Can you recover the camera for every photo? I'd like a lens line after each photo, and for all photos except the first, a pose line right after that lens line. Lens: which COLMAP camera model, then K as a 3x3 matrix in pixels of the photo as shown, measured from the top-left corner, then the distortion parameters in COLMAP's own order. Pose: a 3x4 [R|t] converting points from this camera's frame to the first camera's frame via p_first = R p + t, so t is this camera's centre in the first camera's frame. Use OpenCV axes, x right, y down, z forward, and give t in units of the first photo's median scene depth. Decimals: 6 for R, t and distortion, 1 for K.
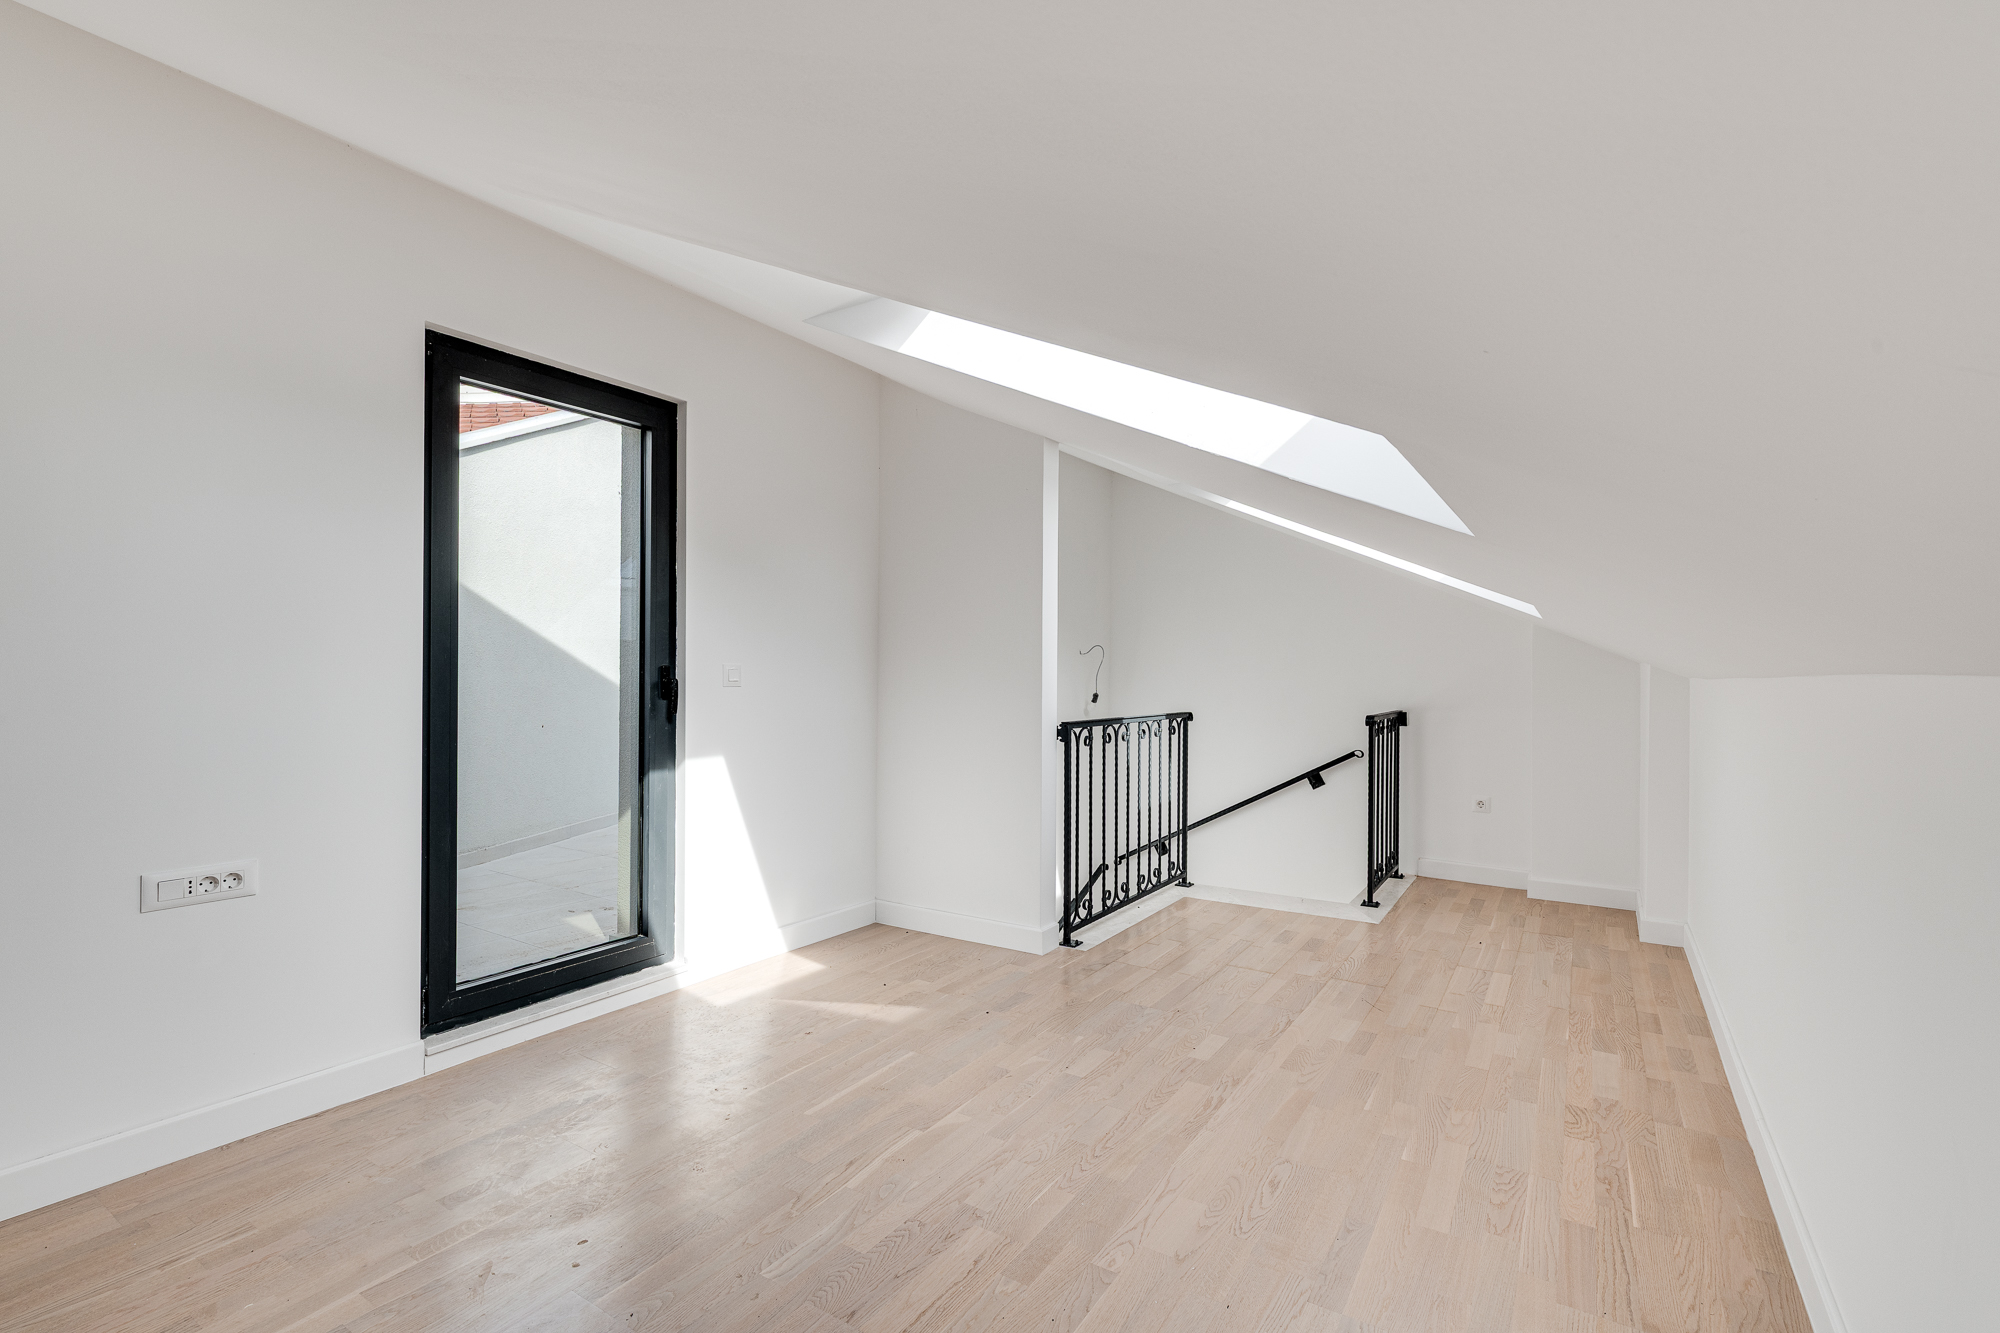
lens RADIAL K [[913.2, 0, 1032.5], [0, 913.2, 665.0], [0, 0, 1]] dist [-0.000351, -0.000161]
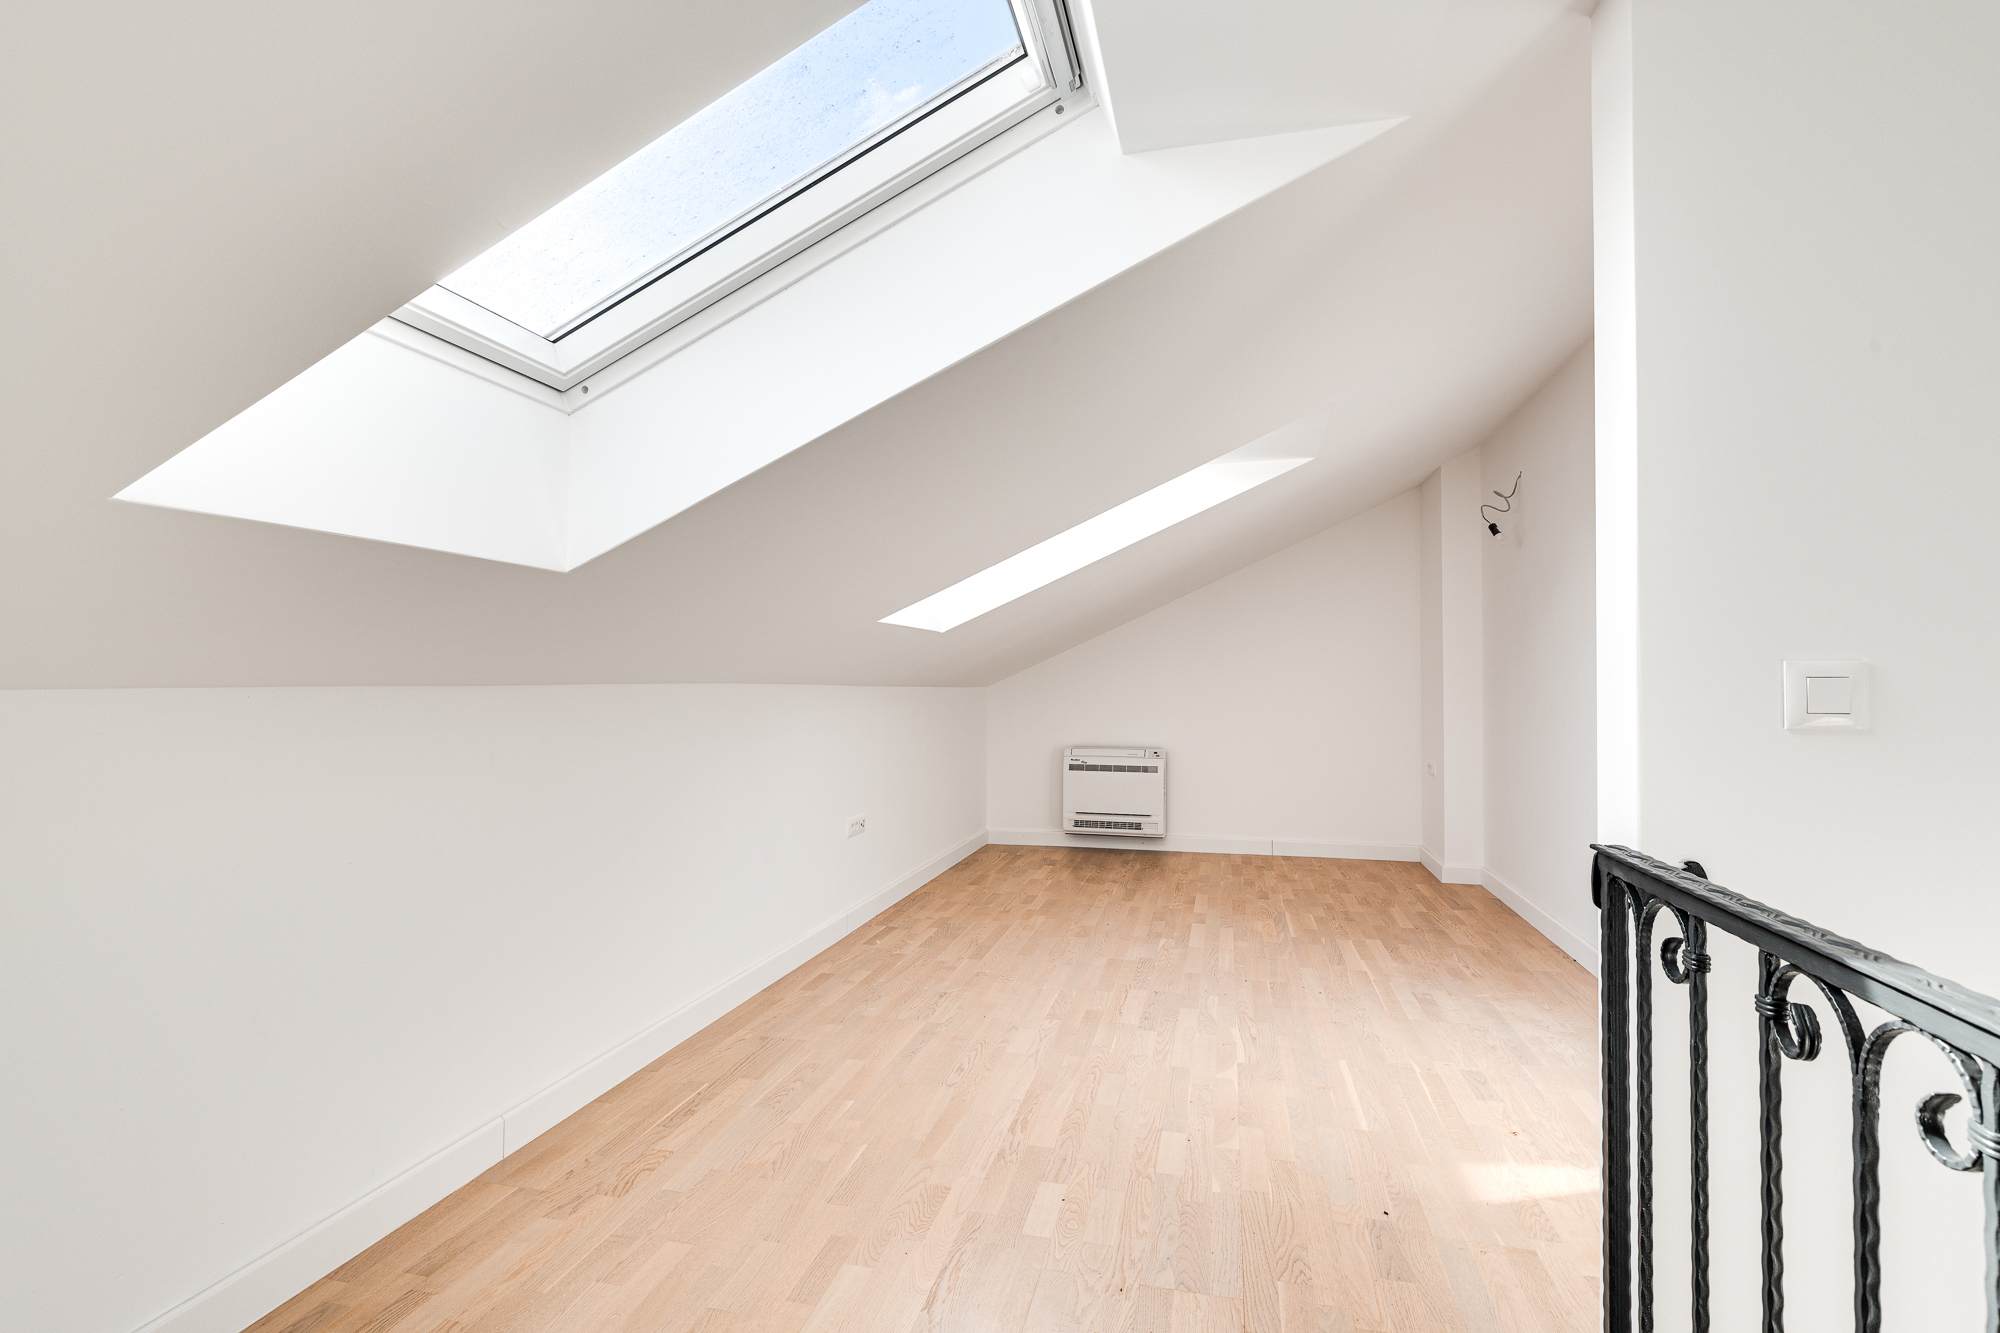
lens RADIAL K [[908.0, 0, 999.3], [0, 908.0, 689.5], [0, 0, 1]] dist [0.001226, -0.000275]
pose [[-0.957196, -0.003744, -0.289415, 0.541011], [-0.002849, 0.999990, -0.003511, 0.016989], [0.289425, -0.002536, -0.957197, 2.076173]]
